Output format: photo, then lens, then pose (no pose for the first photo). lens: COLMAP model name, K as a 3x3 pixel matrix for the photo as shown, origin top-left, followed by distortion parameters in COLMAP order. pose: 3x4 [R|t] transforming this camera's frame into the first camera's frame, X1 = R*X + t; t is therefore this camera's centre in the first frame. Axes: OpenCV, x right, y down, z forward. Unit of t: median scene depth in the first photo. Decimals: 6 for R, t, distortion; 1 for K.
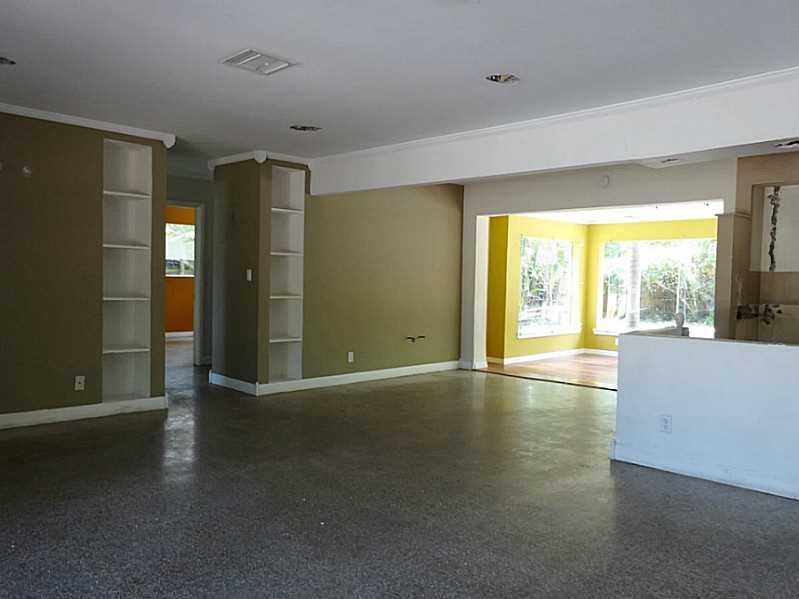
lens RADIAL K [[641.7, 0, 383.2], [0, 641.7, 300.3], [0, 0, 1]] dist [-0.009843, -0.005326]
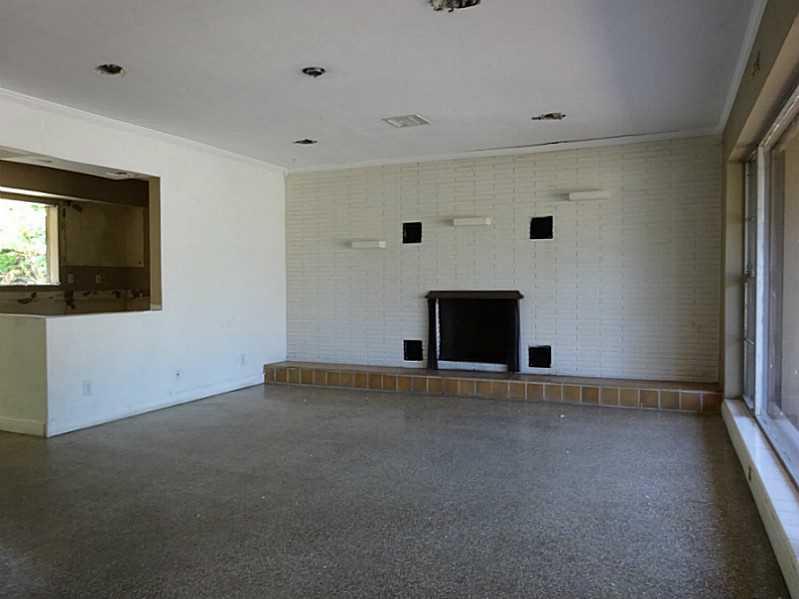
lens RADIAL K [[619.3, 0, 399.5], [0, 619.3, 299.5], [0, 0, 1]] dist [-0.009593, 0.003220]
pose [[-0.388660, -0.040899, 0.920473, -0.868179], [0.027420, 0.998058, 0.055924, -0.022319], [-0.920973, 0.046975, -0.386784, 0.918048]]
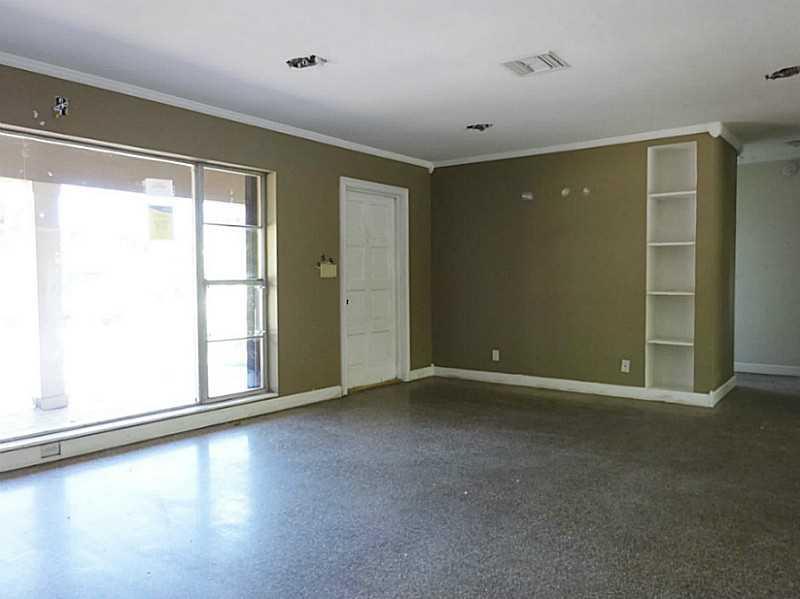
lens RADIAL K [[592.0, 0, 400.0], [0, 592.0, 299.5], [0, 0, 1]] dist [-0.003452, 0.000480]
pose [[0.147676, 0.011324, -0.988971, 0.679110], [-0.023681, 0.999688, 0.007910, 0.014598], [0.988752, 0.022251, 0.147898, 0.576703]]
